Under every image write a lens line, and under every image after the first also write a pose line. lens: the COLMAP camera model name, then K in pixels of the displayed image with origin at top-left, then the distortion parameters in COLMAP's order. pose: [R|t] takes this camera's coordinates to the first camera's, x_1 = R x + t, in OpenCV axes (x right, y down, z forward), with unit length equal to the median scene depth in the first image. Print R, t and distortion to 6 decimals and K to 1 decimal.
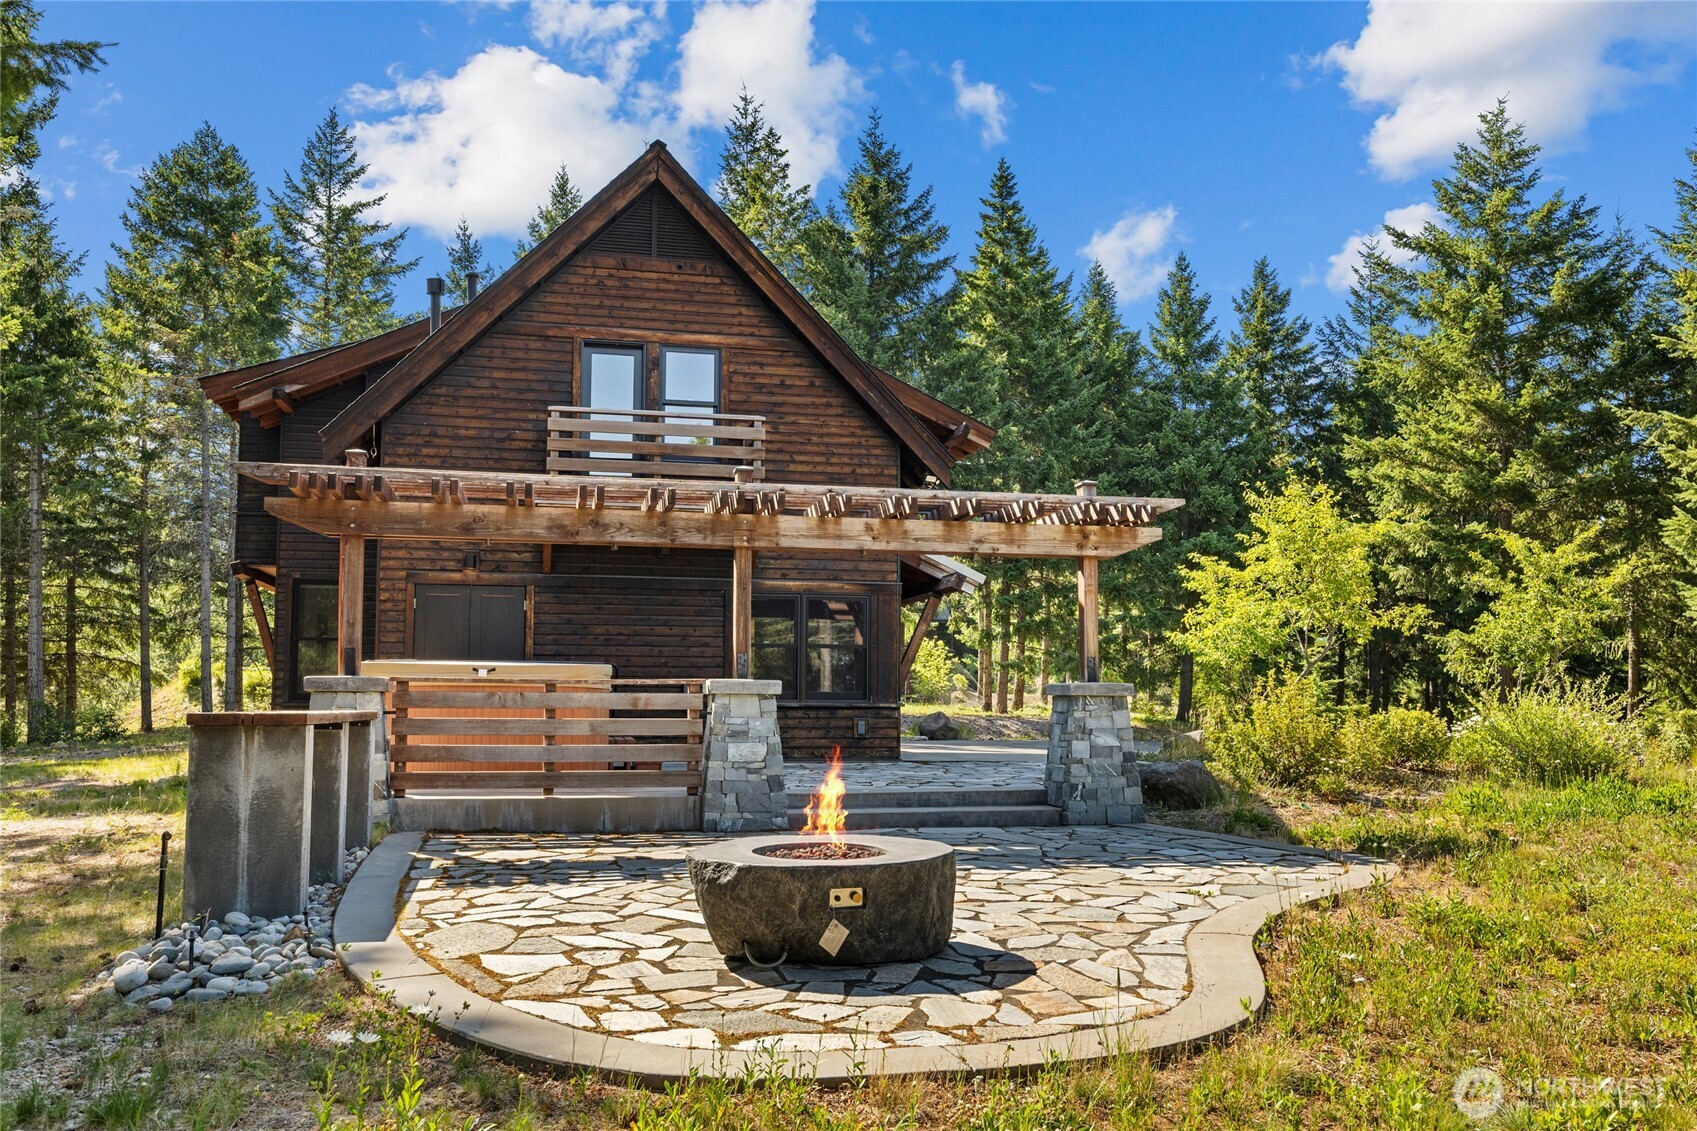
lens RADIAL K [[1520.2, 0, 848.5], [0, 1520.2, 565.5], [0, 0, 1]] dist [0.060523, 0.000555]
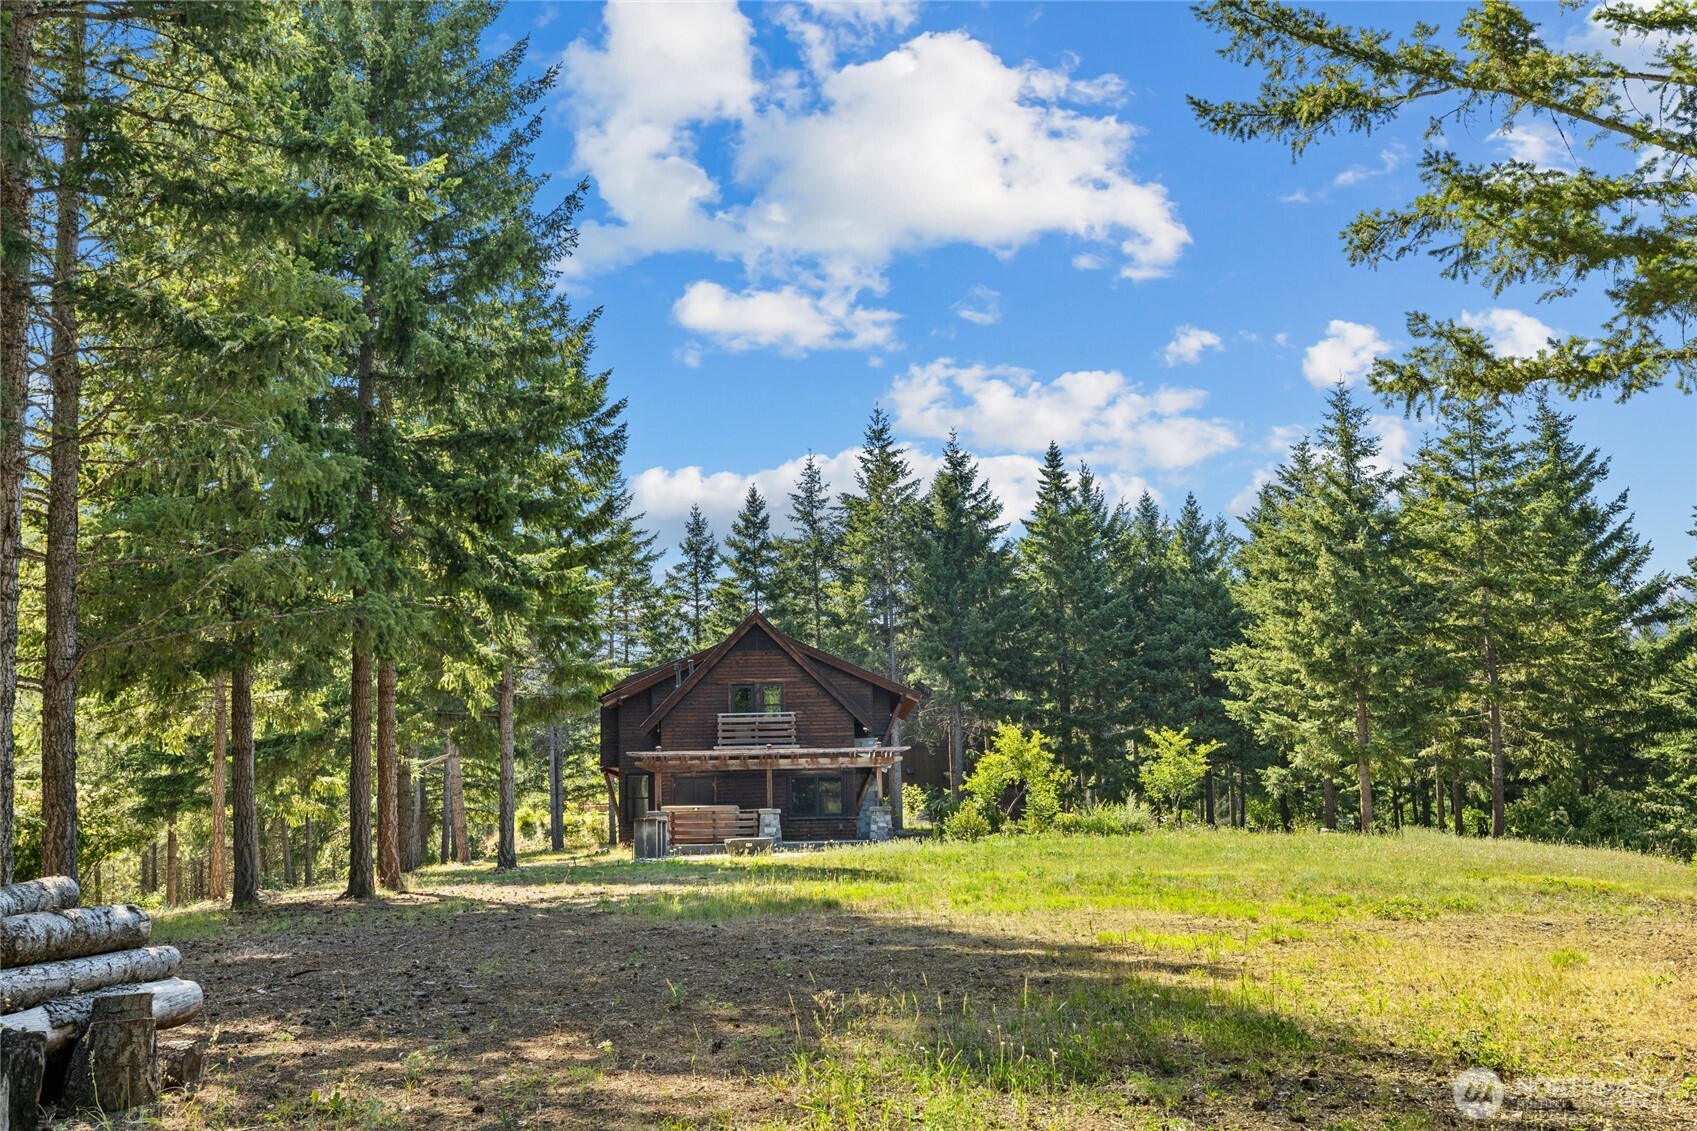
lens RADIAL K [[1691.6, 0, 848.5], [0, 1691.6, 565.5], [0, 0, 1]] dist [0.005703, 0.000802]
pose [[0.985146, -0.053673, -0.163115, 0.195193], [0.042378, 0.996507, -0.071952, -0.048770], [0.166407, 0.063971, 0.983980, -0.708943]]
